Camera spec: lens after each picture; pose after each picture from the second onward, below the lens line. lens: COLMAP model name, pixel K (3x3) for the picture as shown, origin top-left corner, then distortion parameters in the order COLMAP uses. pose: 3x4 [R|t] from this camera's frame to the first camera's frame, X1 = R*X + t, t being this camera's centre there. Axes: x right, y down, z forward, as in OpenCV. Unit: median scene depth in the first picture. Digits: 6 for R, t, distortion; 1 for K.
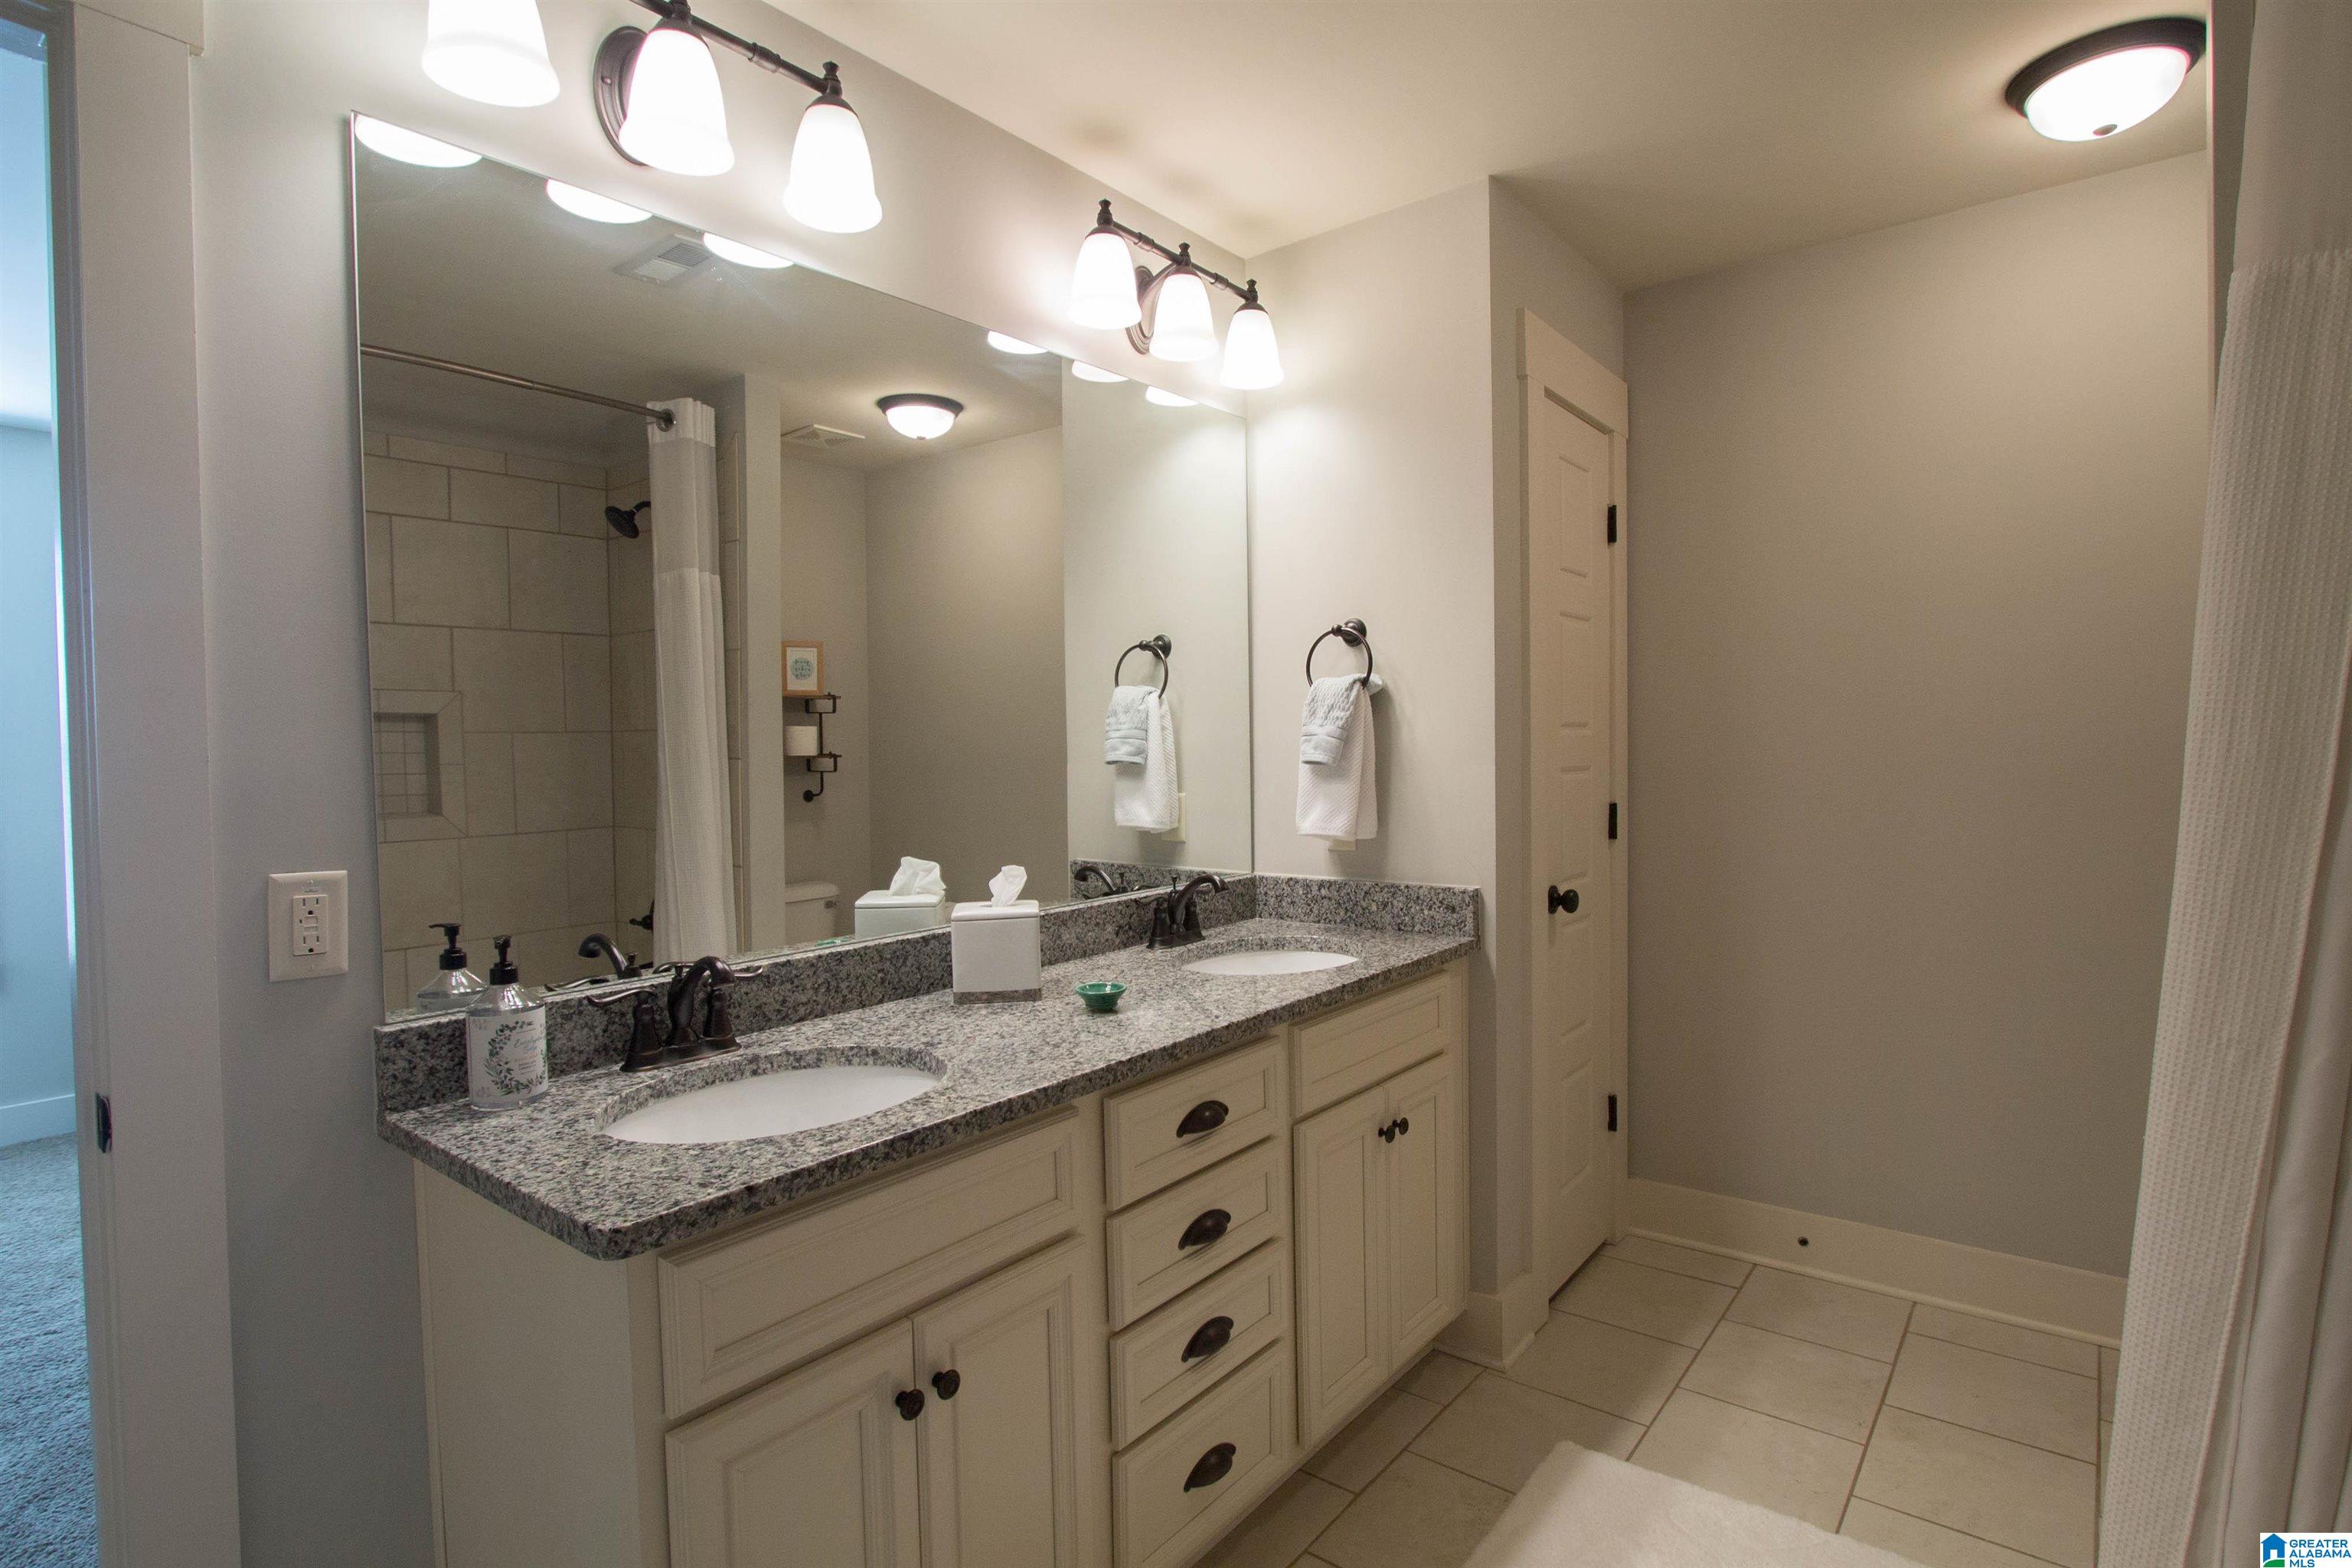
lens RADIAL K [[1161.5, 0, 1176.0], [0, 1161.5, 784.0], [0, 0, 1]] dist [-0.019913, 0.000139]
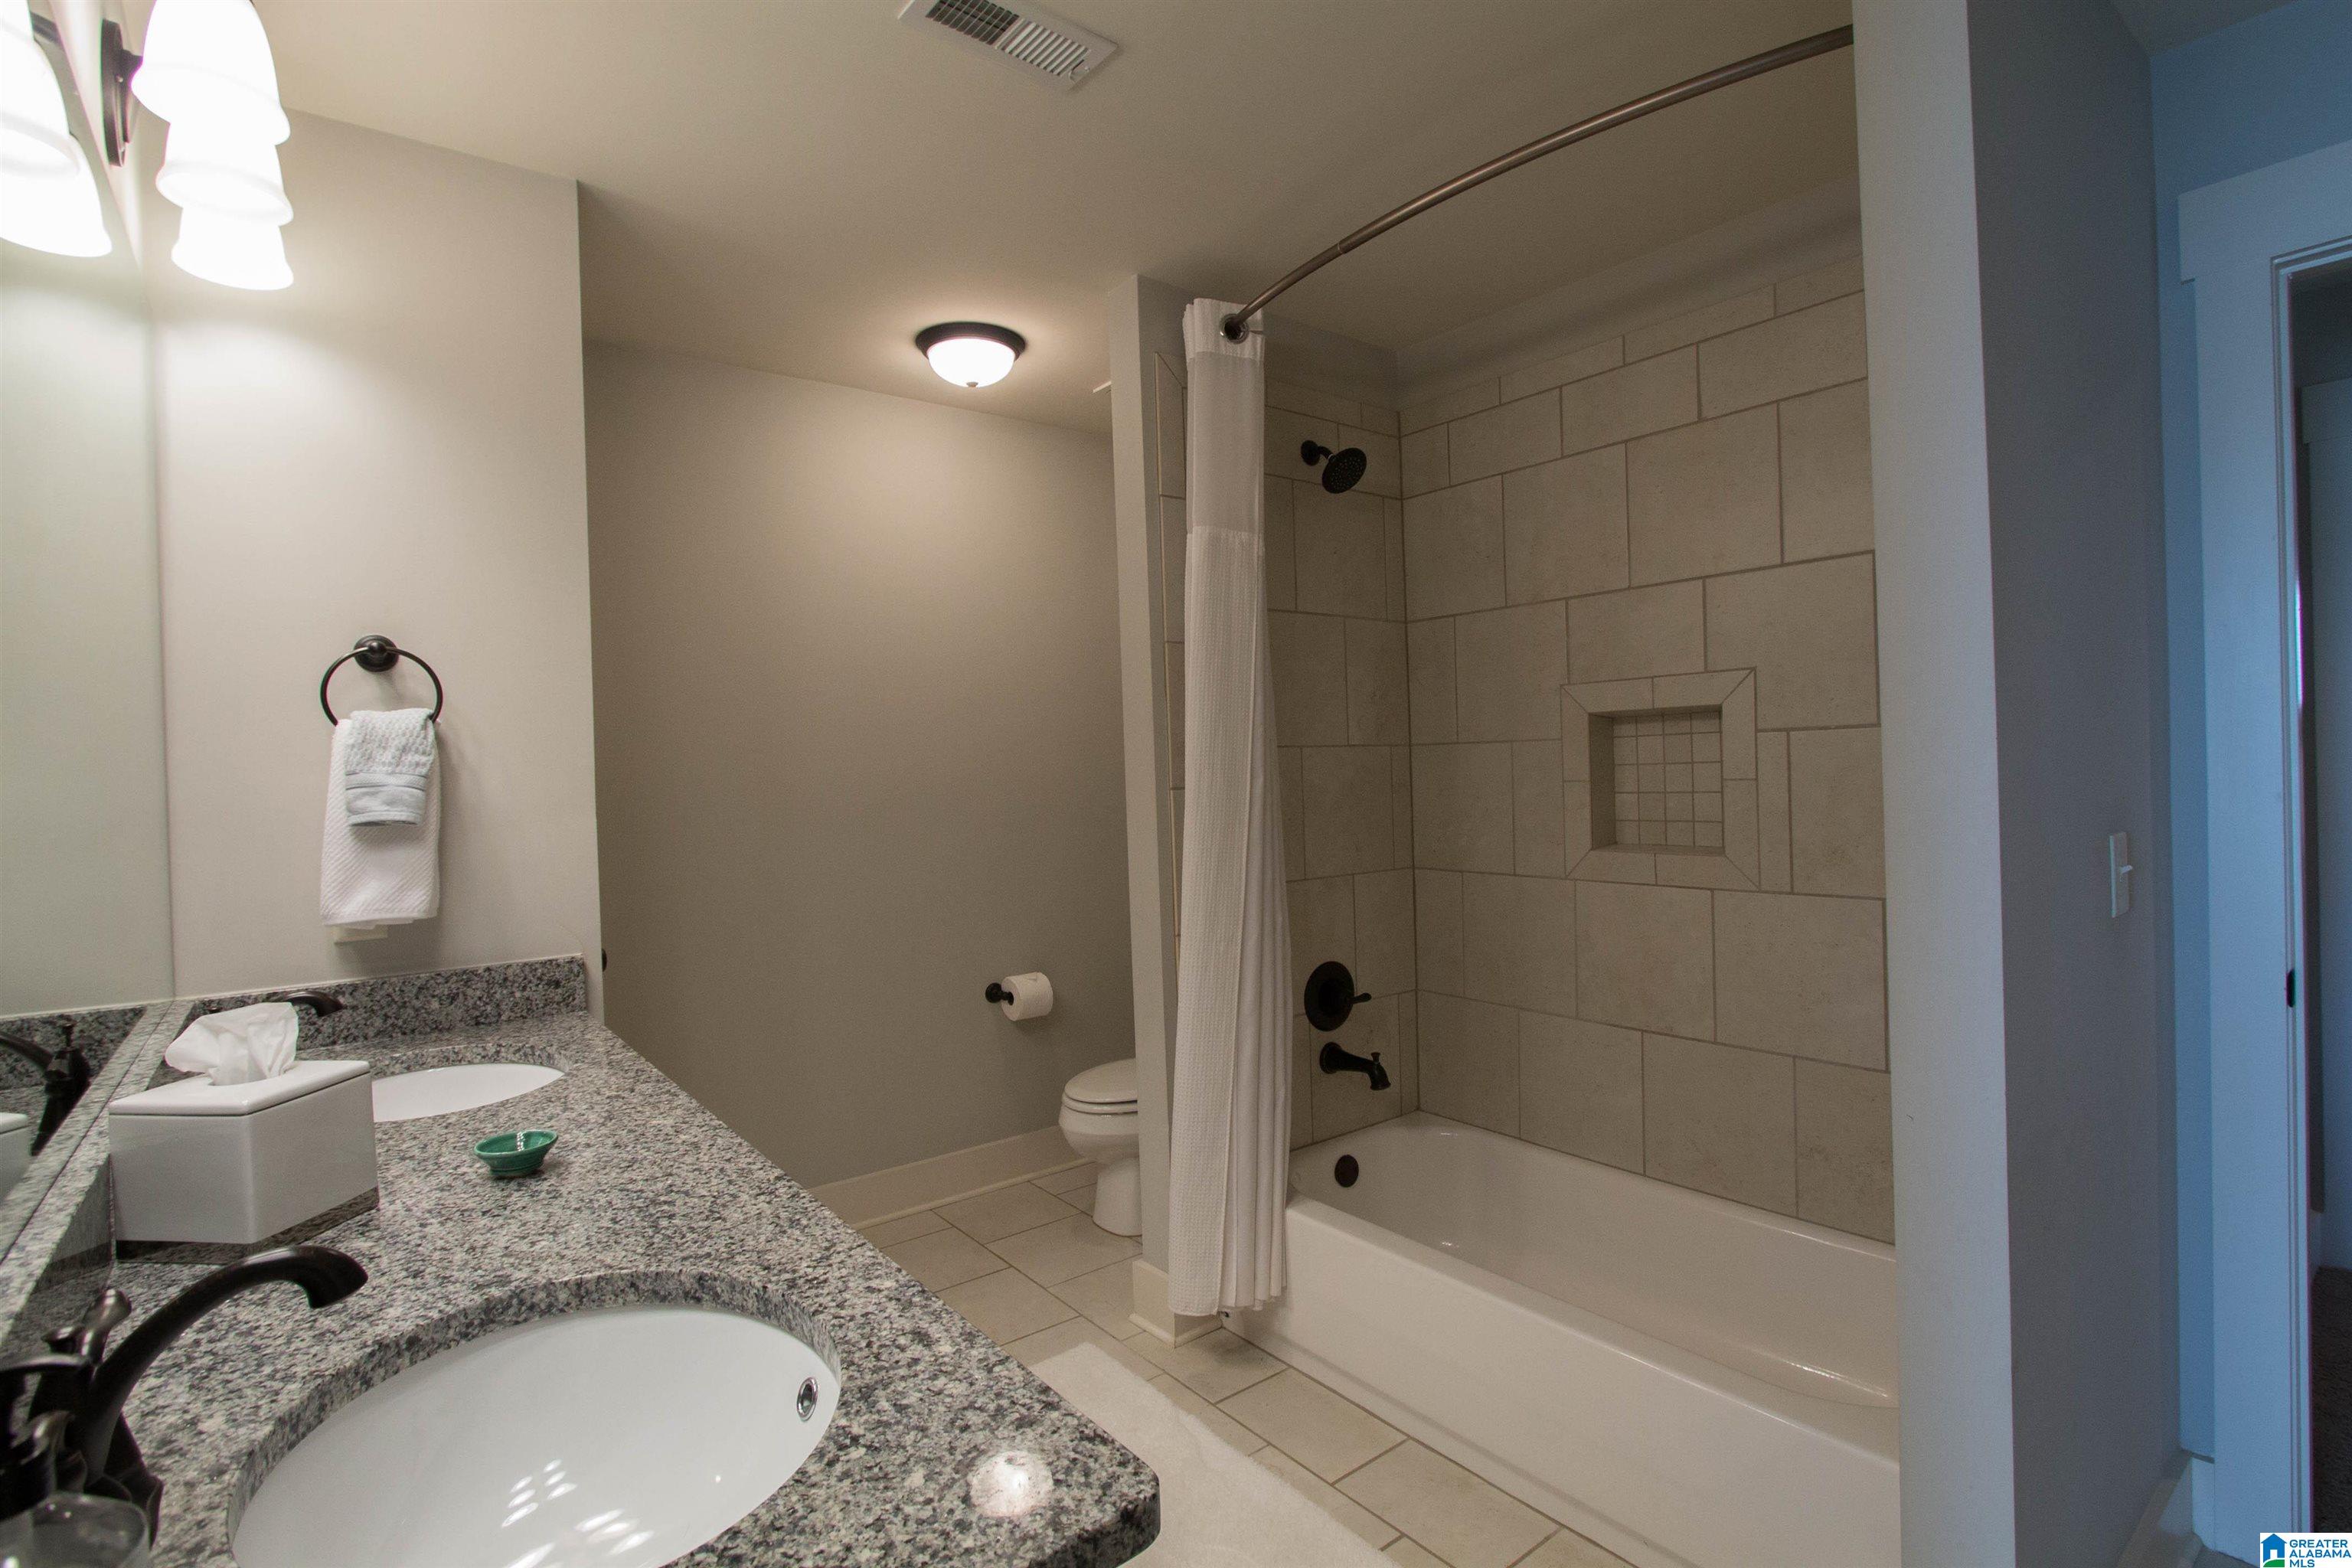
lens RADIAL K [[1112.7, 0, 1188.3], [0, 1112.7, 776.9], [0, 0, 1]] dist [-0.032441, 0.012417]
pose [[0.222511, 0.005813, 0.974913, -0.467536], [0.056546, 0.998222, -0.018858, -0.005468], [-0.973289, 0.059323, 0.221787, 0.341630]]
